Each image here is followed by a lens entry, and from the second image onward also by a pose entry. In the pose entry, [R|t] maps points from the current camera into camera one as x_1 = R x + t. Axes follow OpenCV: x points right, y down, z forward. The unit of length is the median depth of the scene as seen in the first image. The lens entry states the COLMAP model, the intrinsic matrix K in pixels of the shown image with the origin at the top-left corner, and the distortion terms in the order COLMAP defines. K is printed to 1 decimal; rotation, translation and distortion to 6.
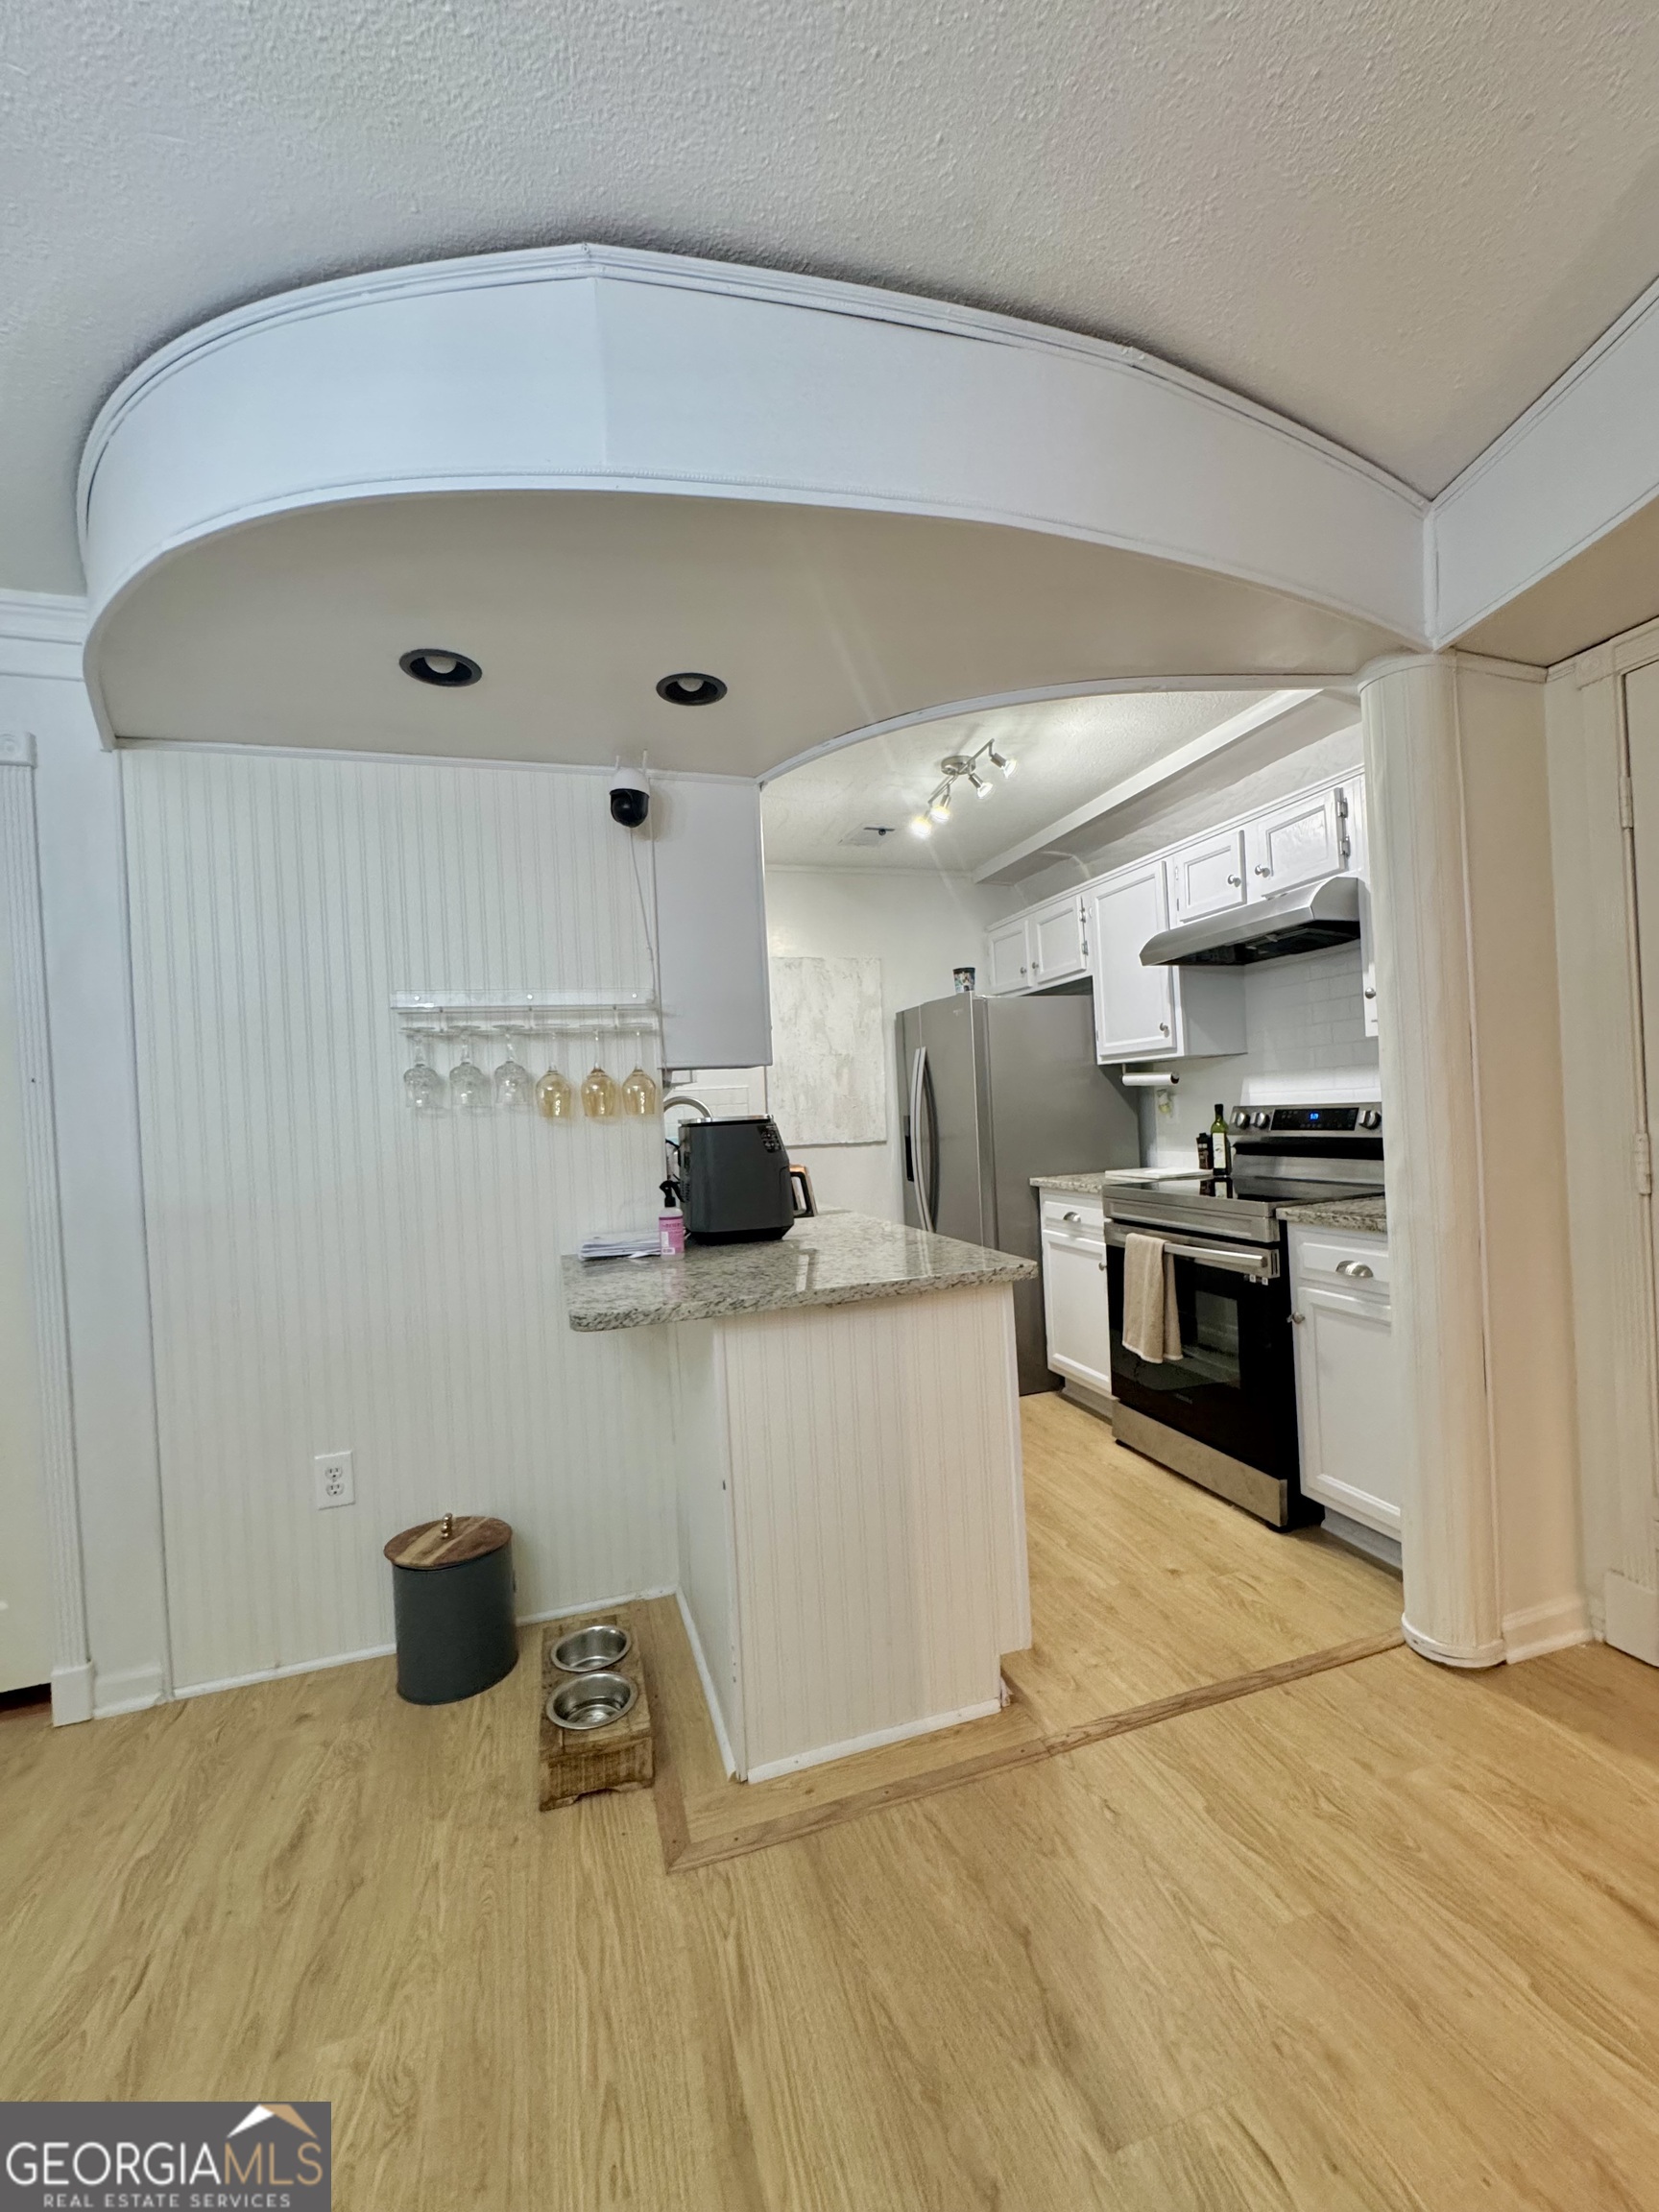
lens RADIAL K [[888.8, 0, 828.7], [0, 888.8, 1105.0], [0, 0, 1]] dist [-0.006365, 0.001735]
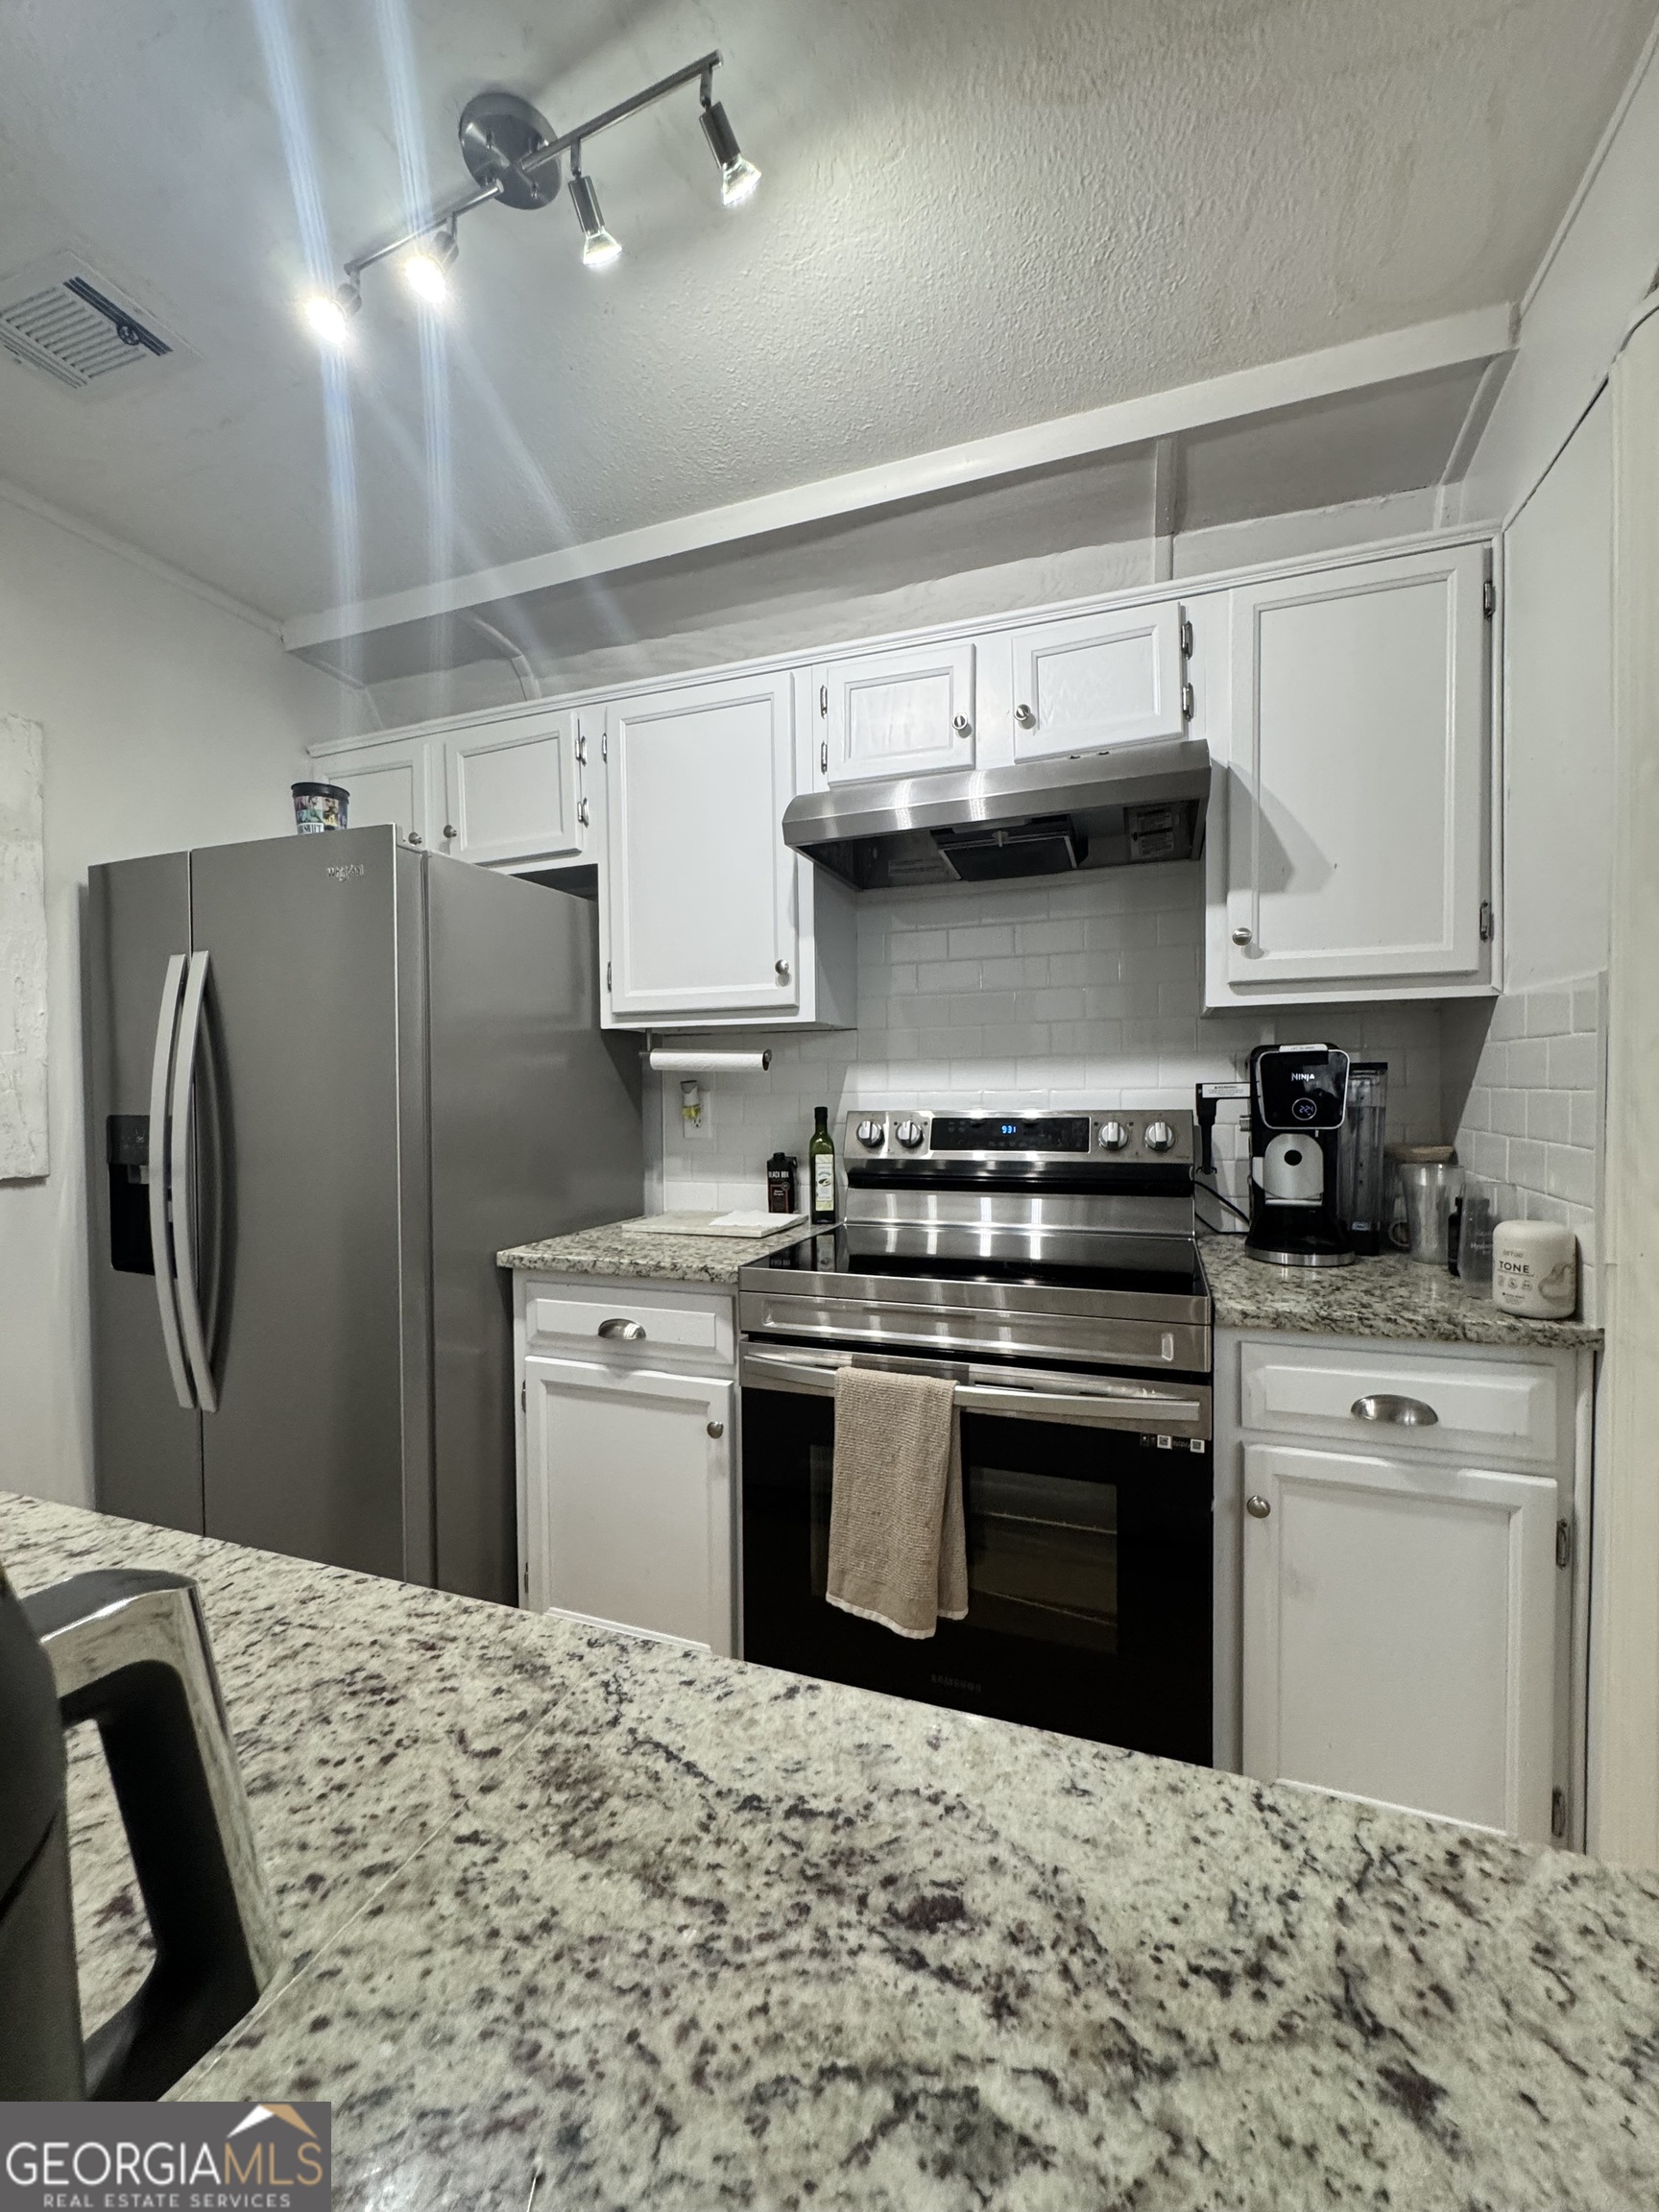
lens RADIAL K [[888.8, 0, 829.1], [0, 888.8, 1106.7], [0, 0, 1]] dist [-0.006365, 0.001735]
pose [[0.615632, 0.027175, 0.787565, -0.057901], [-0.023920, 0.999589, -0.015793, 0.011025], [-0.787671, -0.009116, 0.616029, 0.808589]]
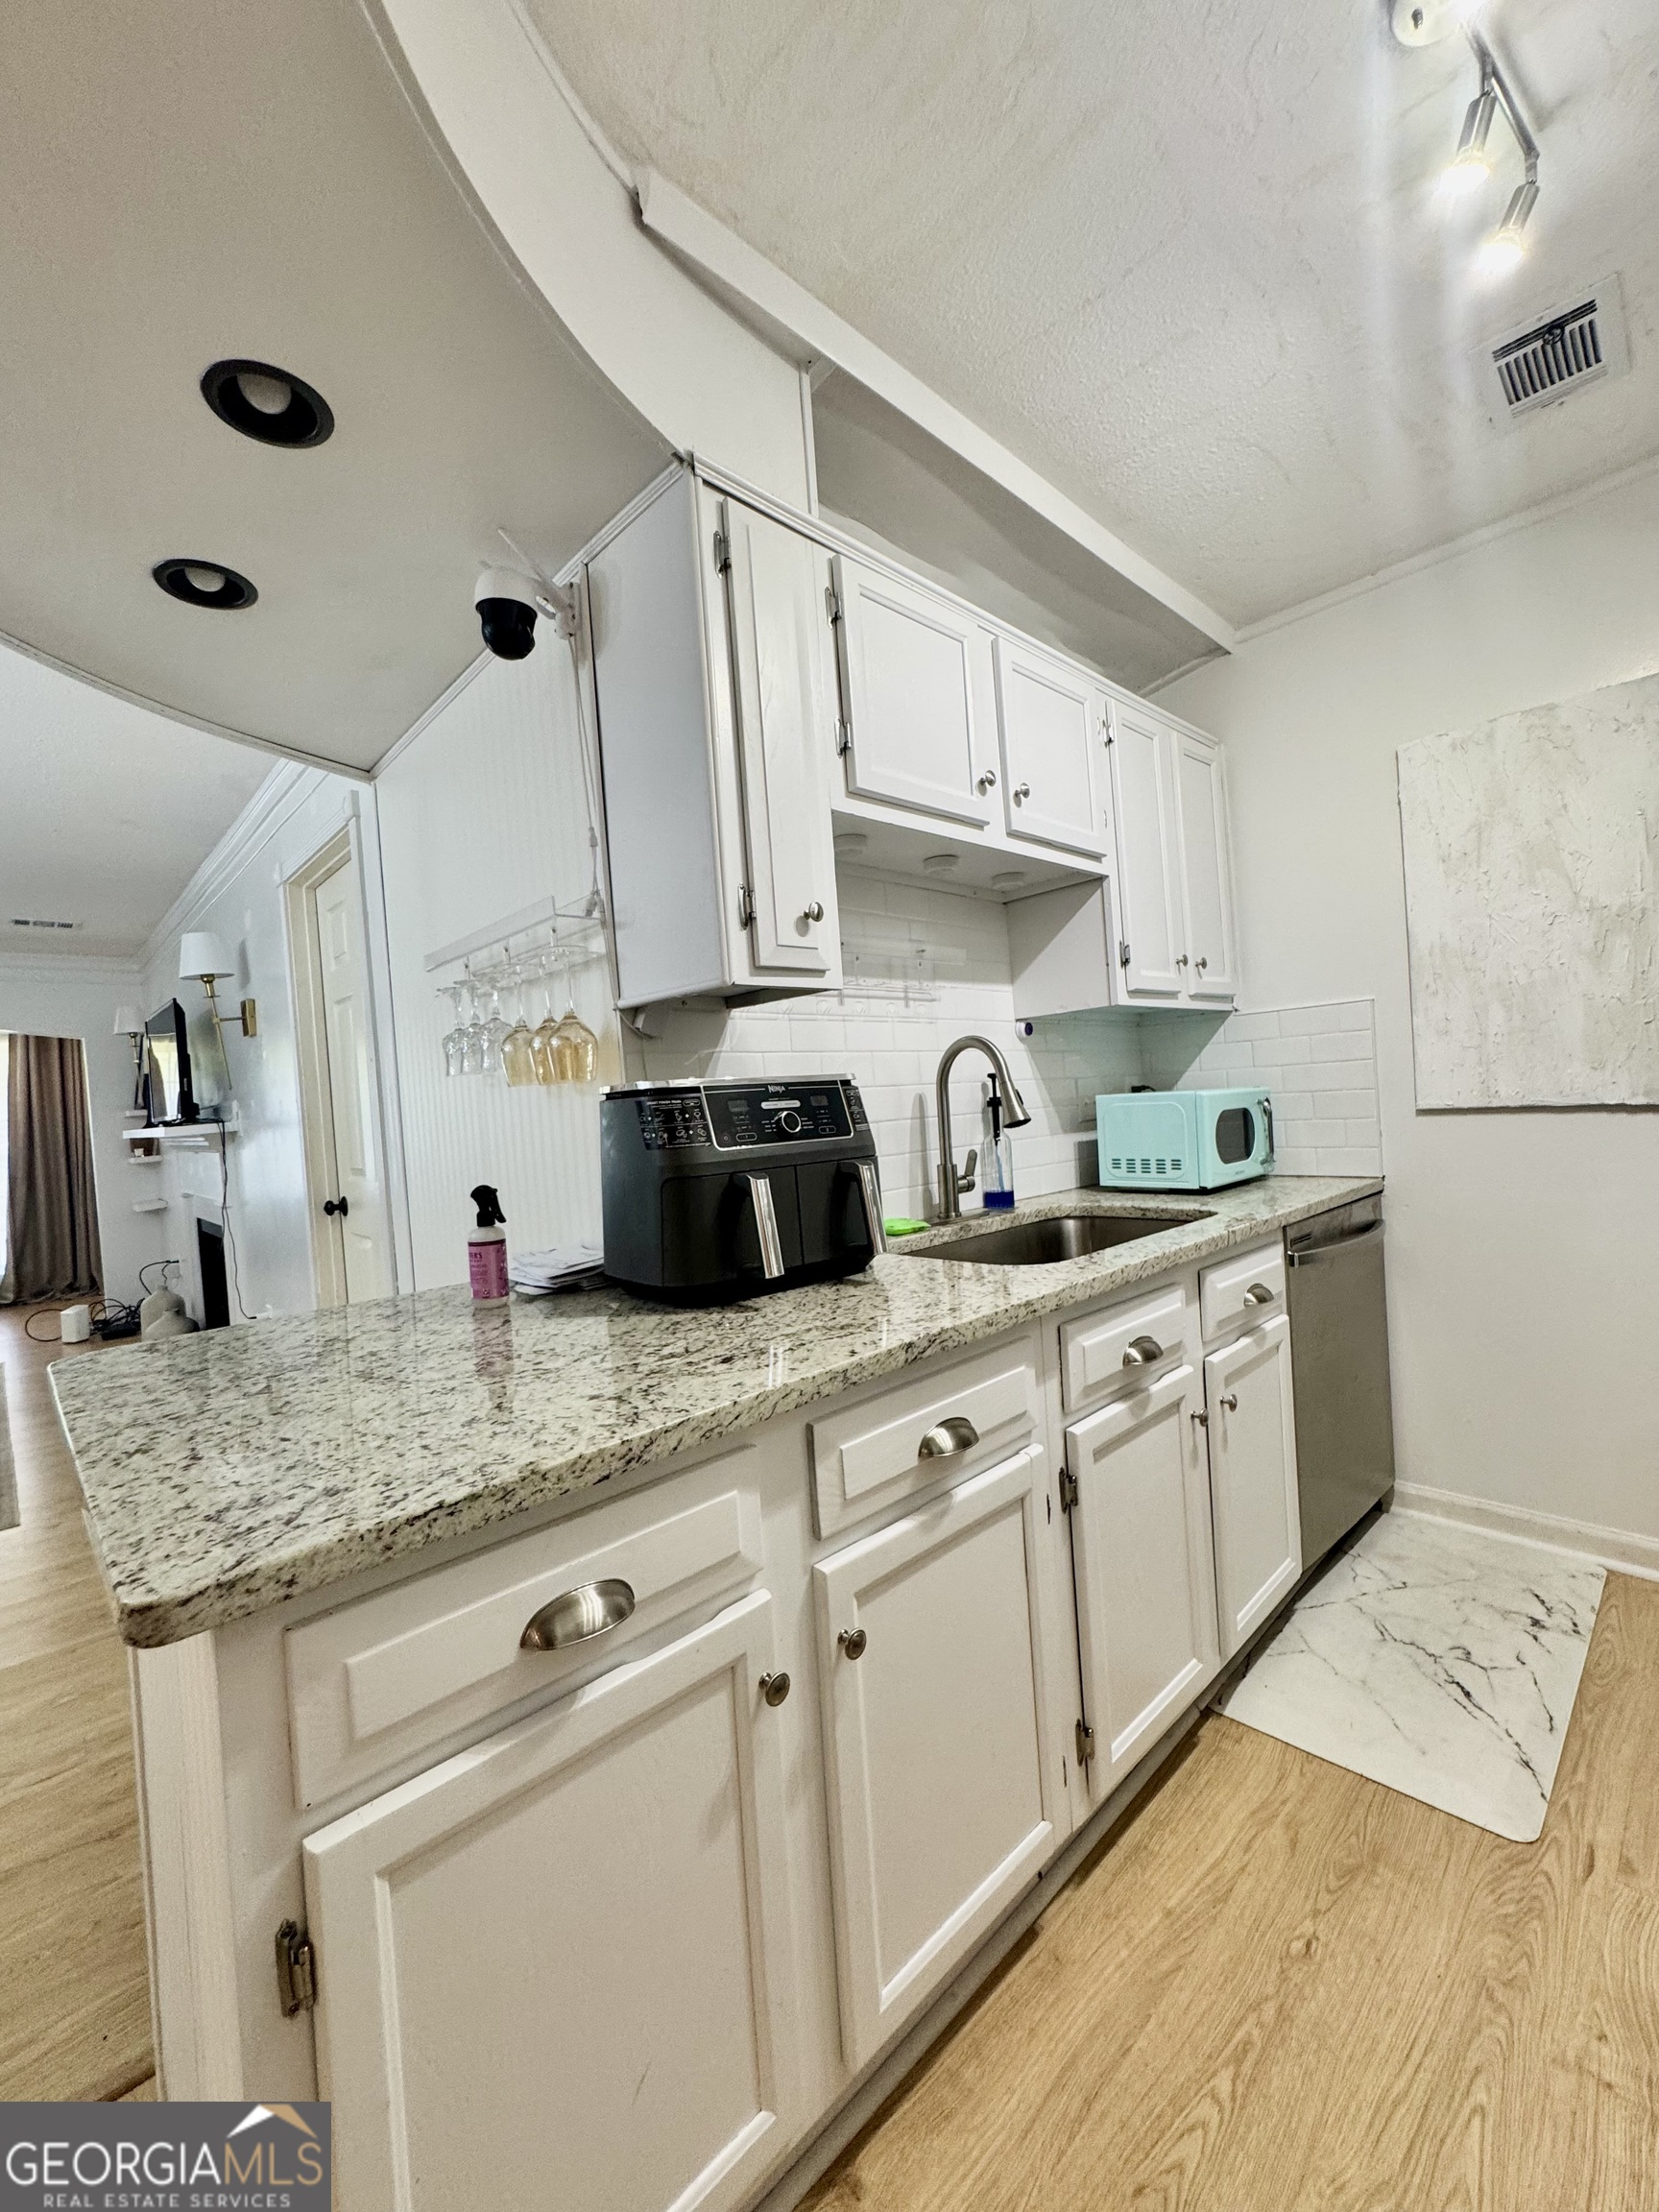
lens RADIAL K [[888.8, 0, 829.2], [0, 888.8, 1108.6], [0, 0, 1]] dist [-0.006365, 0.001735]
pose [[0.435439, 0.026928, -0.899815, 0.418671], [0.047523, 0.997471, 0.052848, 0.003603], [0.898963, -0.065774, 0.433058, 0.758353]]
